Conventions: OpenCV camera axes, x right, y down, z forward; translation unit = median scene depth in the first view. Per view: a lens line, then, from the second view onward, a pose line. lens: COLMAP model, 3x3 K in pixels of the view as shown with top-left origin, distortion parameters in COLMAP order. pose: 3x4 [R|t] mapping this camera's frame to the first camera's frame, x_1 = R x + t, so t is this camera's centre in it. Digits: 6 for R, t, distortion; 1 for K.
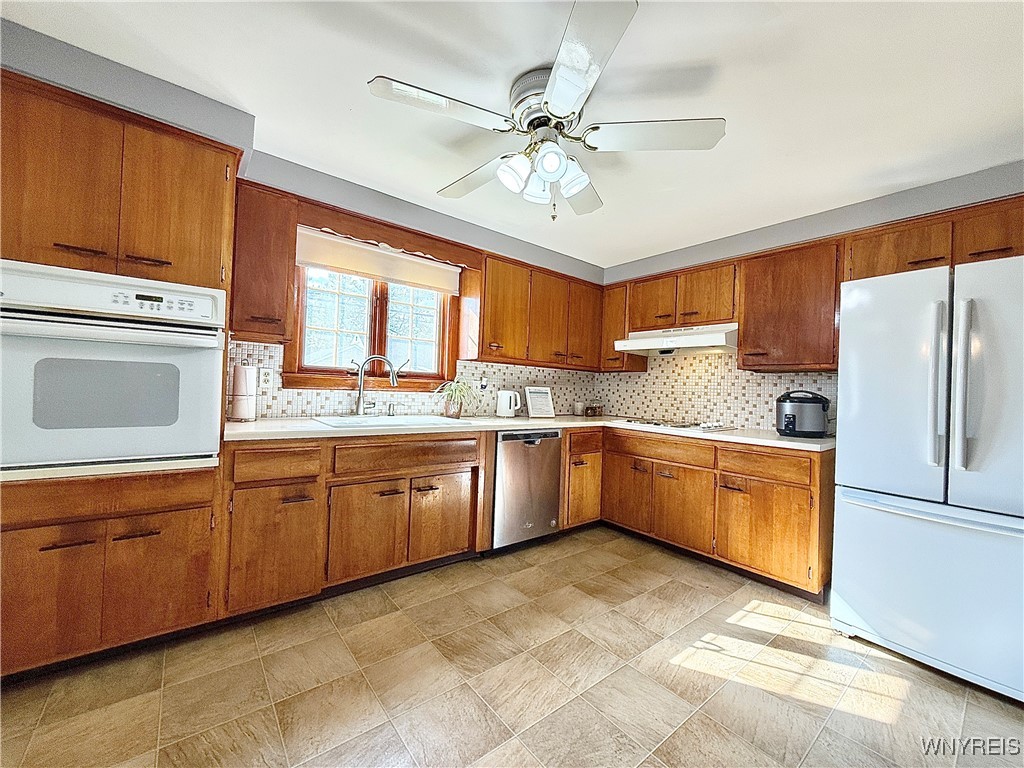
lens RADIAL K [[406.4, 0, 513.1], [0, 406.4, 384.4], [0, 0, 1]] dist [-0.002326, 0.000196]
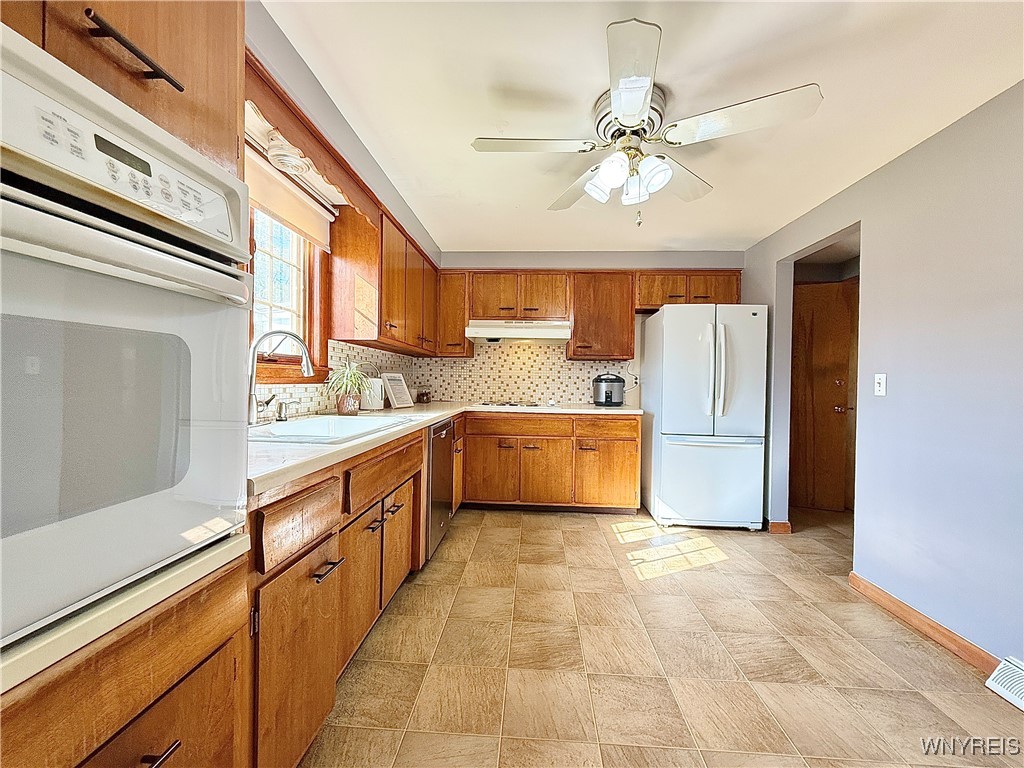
lens RADIAL K [[406.4, 0, 514.8], [0, 406.4, 383.4], [0, 0, 1]] dist [-0.002326, 0.000196]
pose [[0.668085, -0.032535, 0.743373, -0.557302], [0.001576, 0.999103, 0.042312, -0.011732], [-0.744083, -0.027097, 0.667538, 0.284271]]
